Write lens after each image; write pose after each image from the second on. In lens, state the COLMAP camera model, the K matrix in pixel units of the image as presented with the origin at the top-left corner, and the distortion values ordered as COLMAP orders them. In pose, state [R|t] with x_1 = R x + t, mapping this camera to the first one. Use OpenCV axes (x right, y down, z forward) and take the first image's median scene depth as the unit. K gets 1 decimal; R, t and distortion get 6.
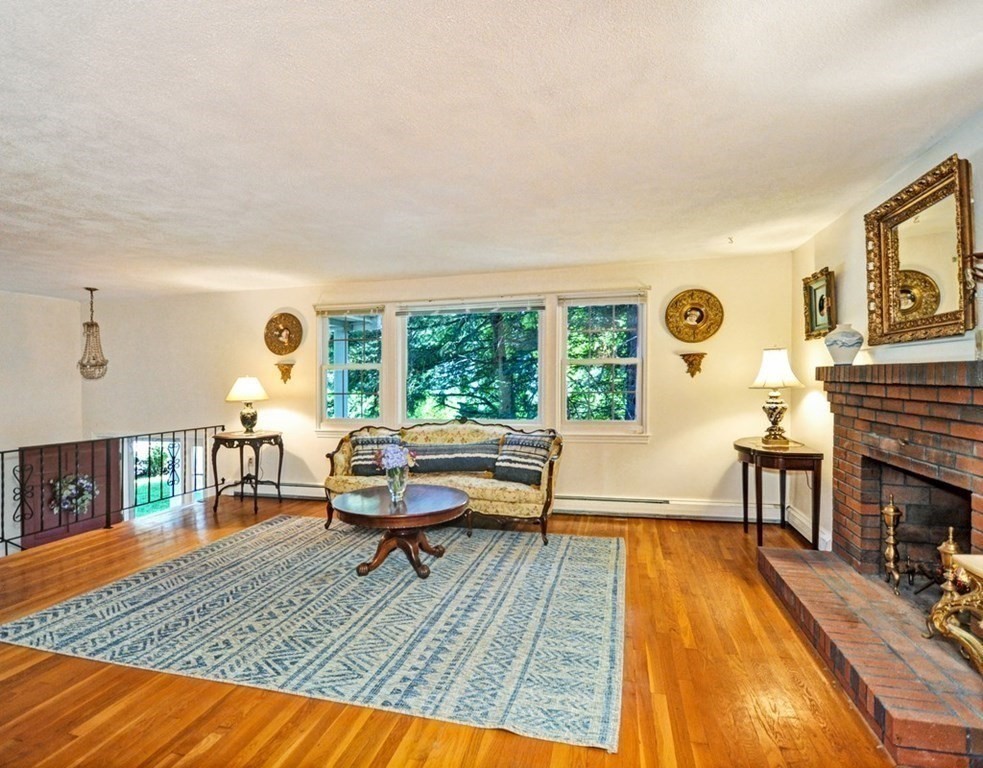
lens RADIAL K [[523.9, 0, 478.6], [0, 523.9, 368.4], [0, 0, 1]] dist [-0.026374, 0.000787]
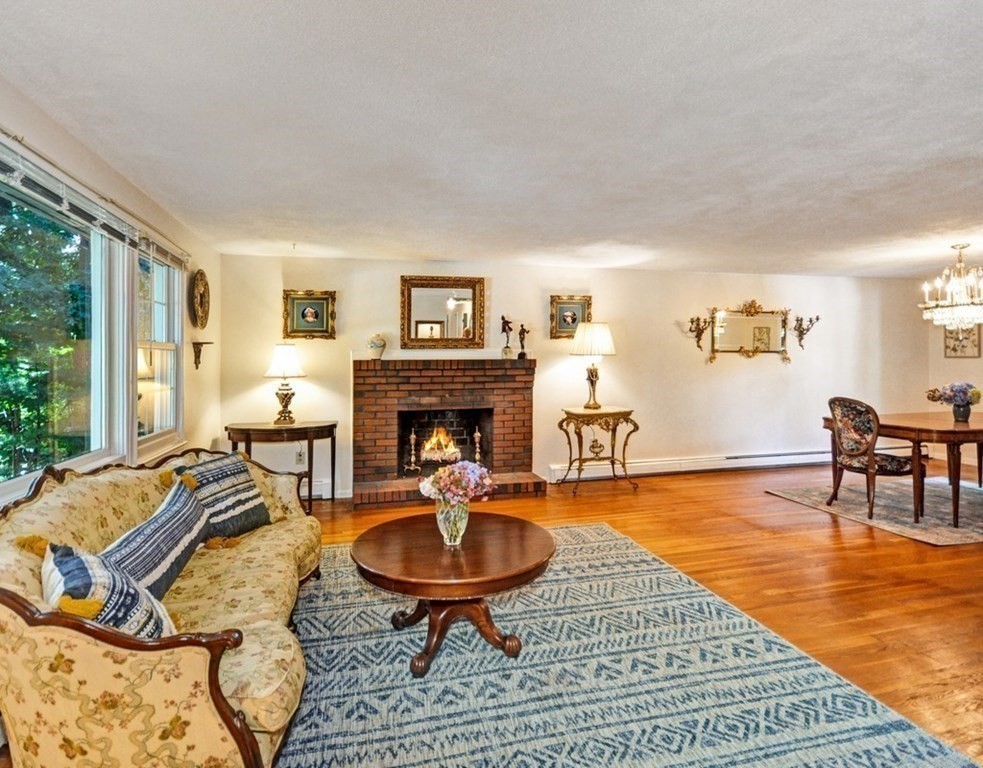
lens RADIAL K [[523.9, 0, 478.6], [0, 523.9, 368.4], [0, 0, 1]] dist [-0.026374, 0.000787]
pose [[-0.483246, 0.009331, 0.875435, -0.968941], [0.000613, 0.999947, -0.010320, 0.042269], [-0.875484, -0.004450, -0.483226, 1.669025]]
